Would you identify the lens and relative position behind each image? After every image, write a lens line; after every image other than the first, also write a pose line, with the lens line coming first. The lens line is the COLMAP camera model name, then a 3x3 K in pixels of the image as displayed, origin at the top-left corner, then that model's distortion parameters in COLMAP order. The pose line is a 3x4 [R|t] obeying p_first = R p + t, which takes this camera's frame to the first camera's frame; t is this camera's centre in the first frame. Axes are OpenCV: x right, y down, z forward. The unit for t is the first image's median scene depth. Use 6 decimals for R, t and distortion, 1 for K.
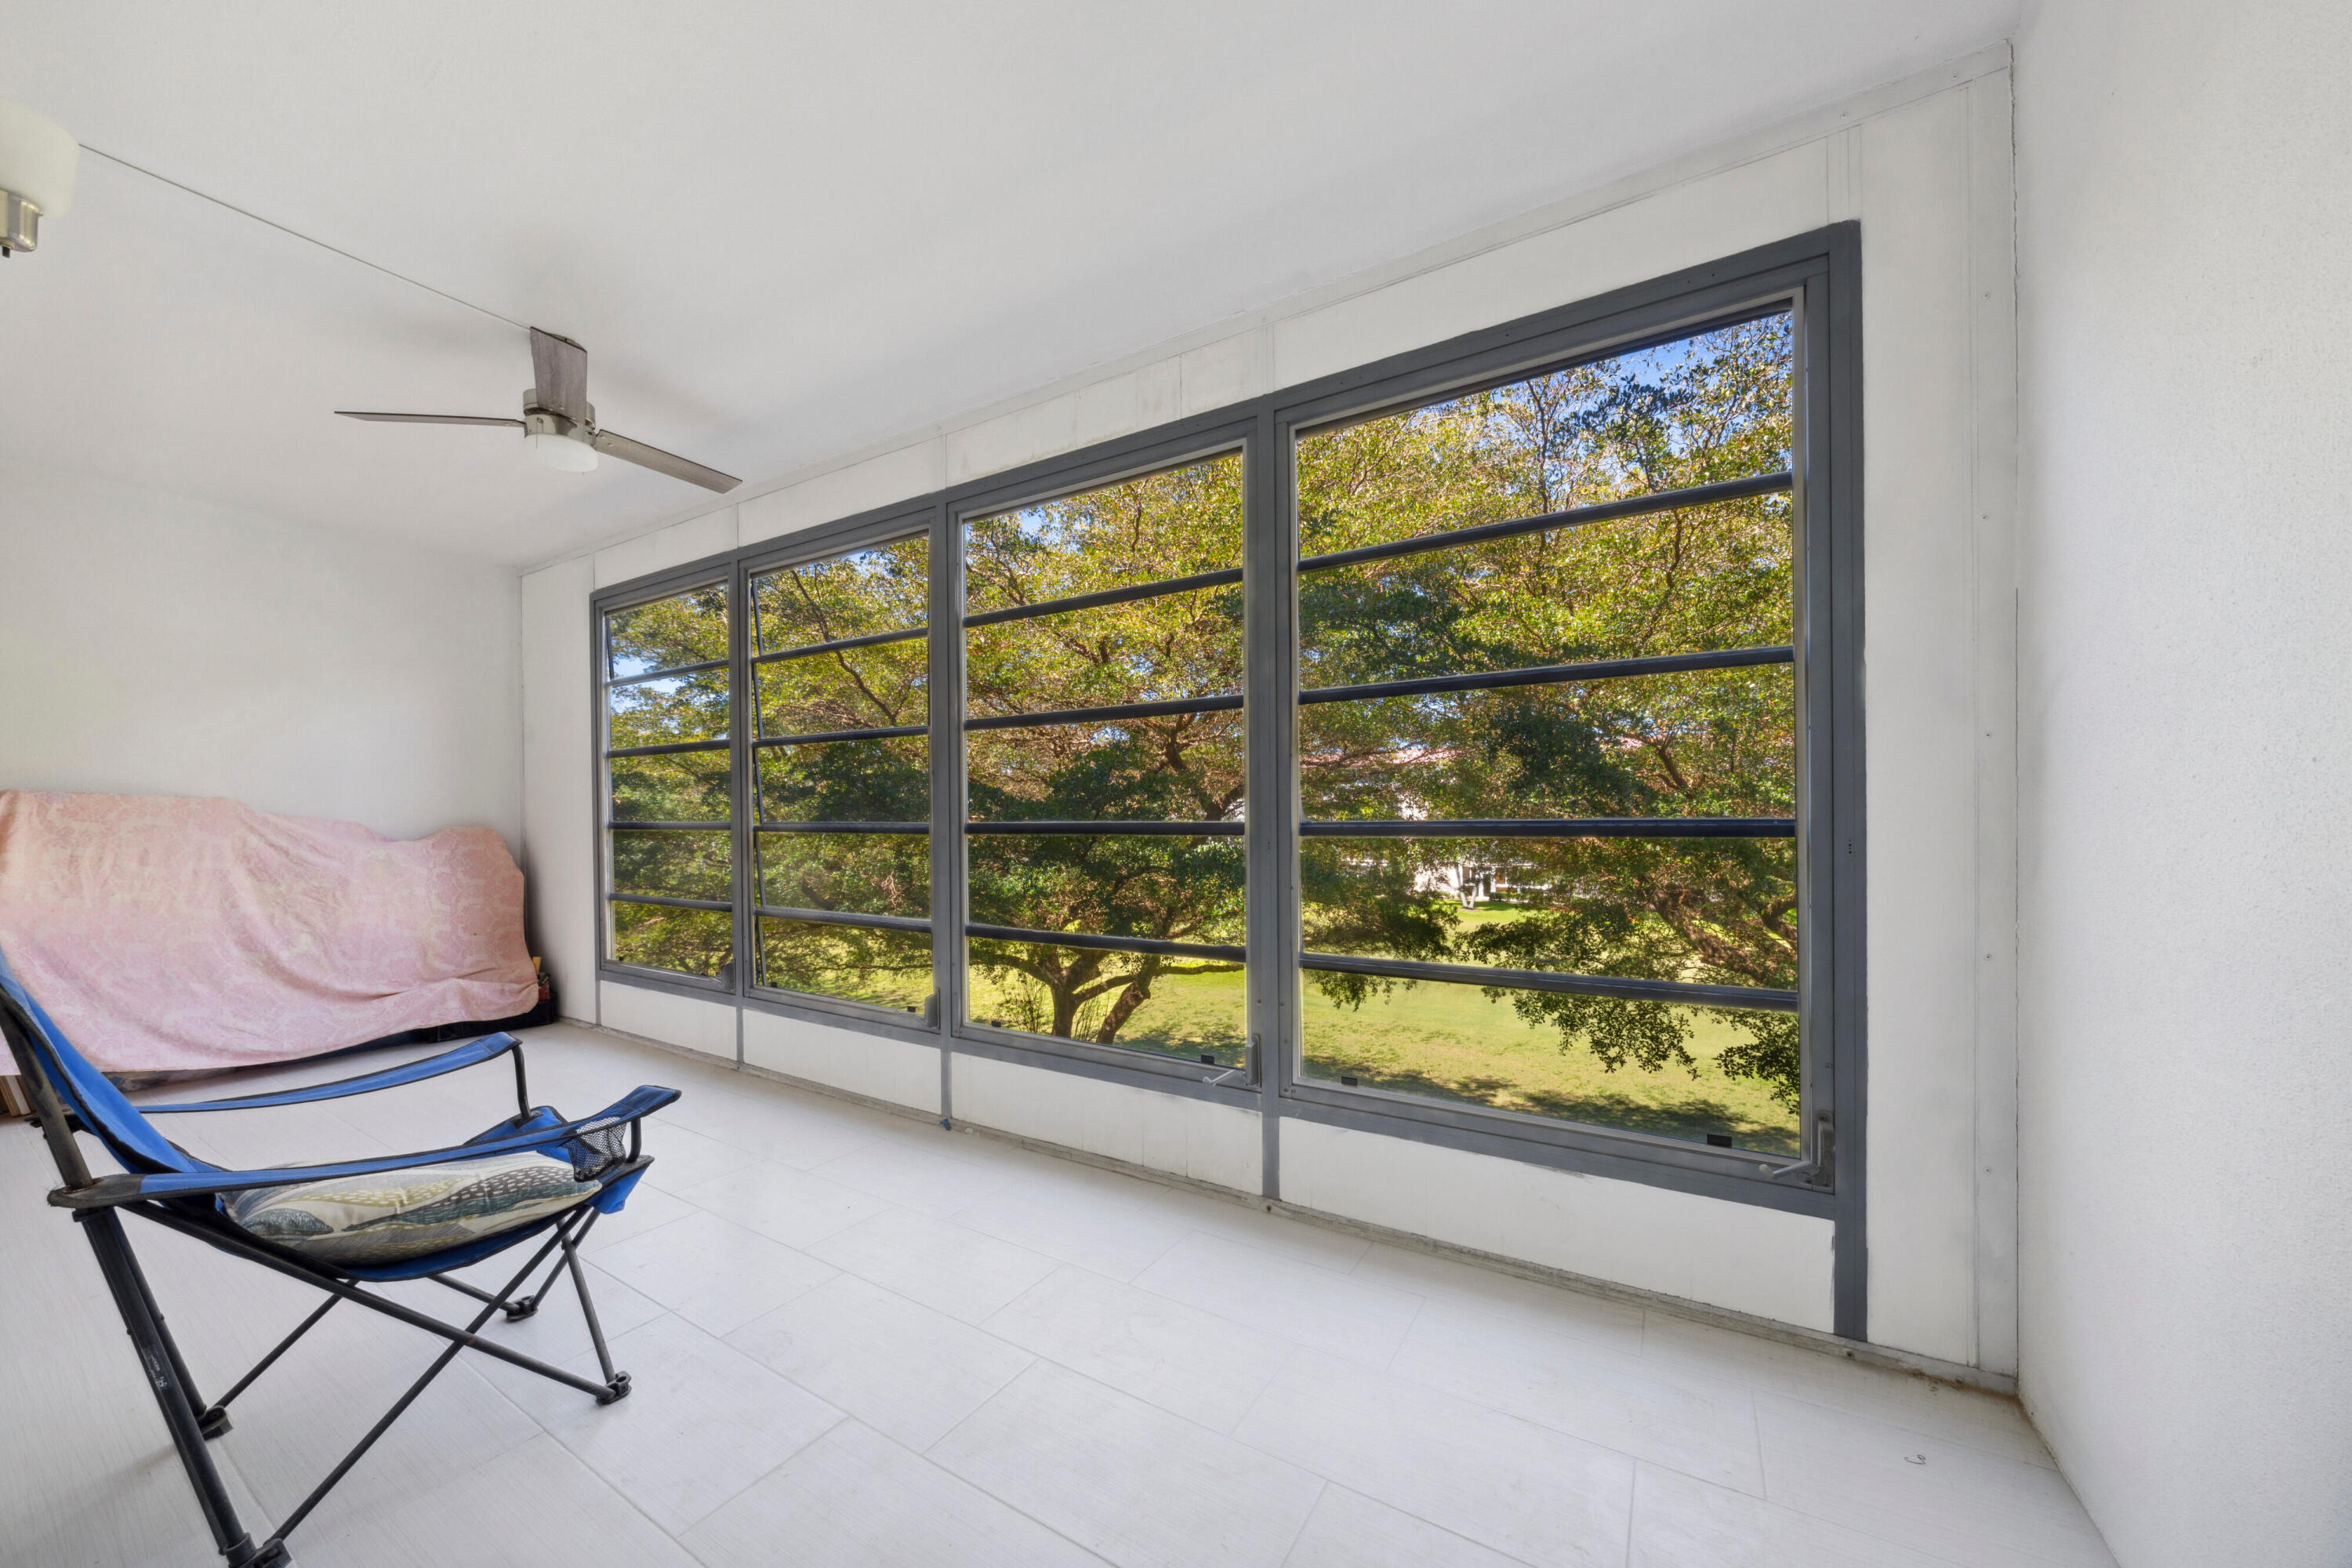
lens RADIAL K [[828.9, 0, 1178.0], [0, 828.9, 796.5], [0, 0, 1]] dist [0.000206, -0.000144]
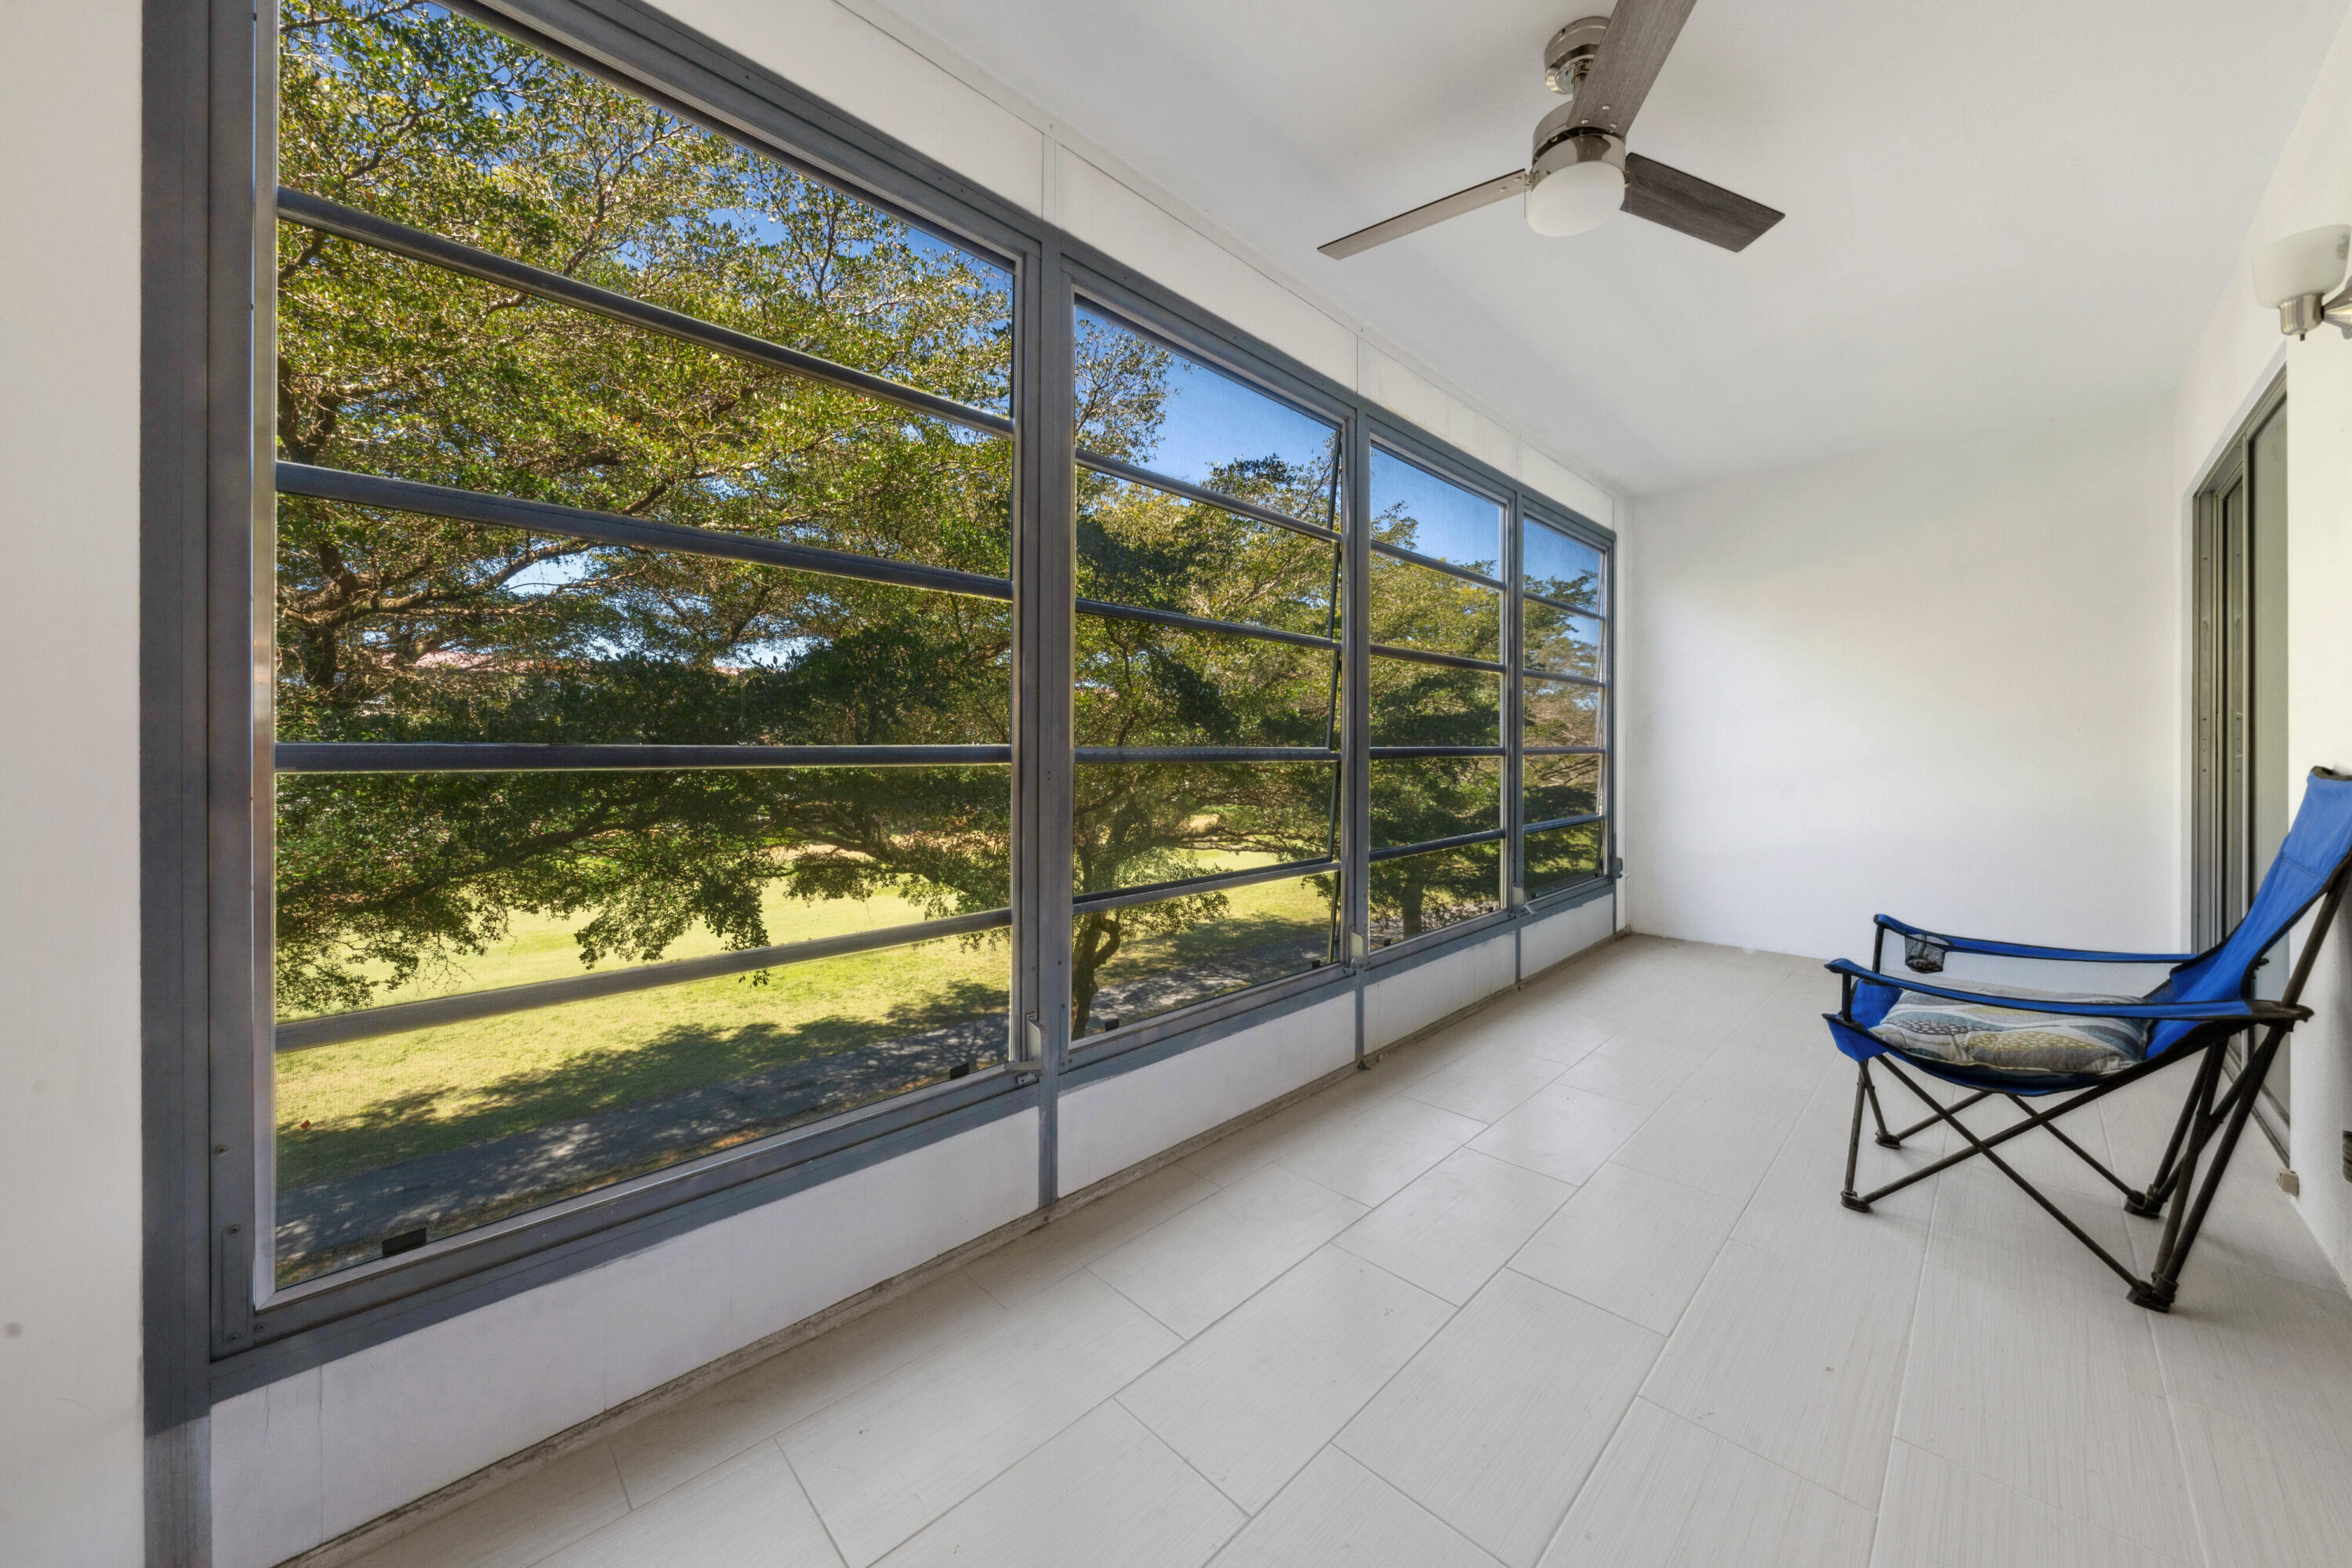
lens RADIAL K [[794.4, 0, 1184.3], [0, 794.4, 792.6], [0, 0, 1]] dist [0.000672, 0.000083]
pose [[0.247657, -0.039461, 0.968044, -0.160935], [-0.022168, 0.998678, 0.046381, 0.014008], [-0.968594, -0.032947, 0.246455, 0.148277]]
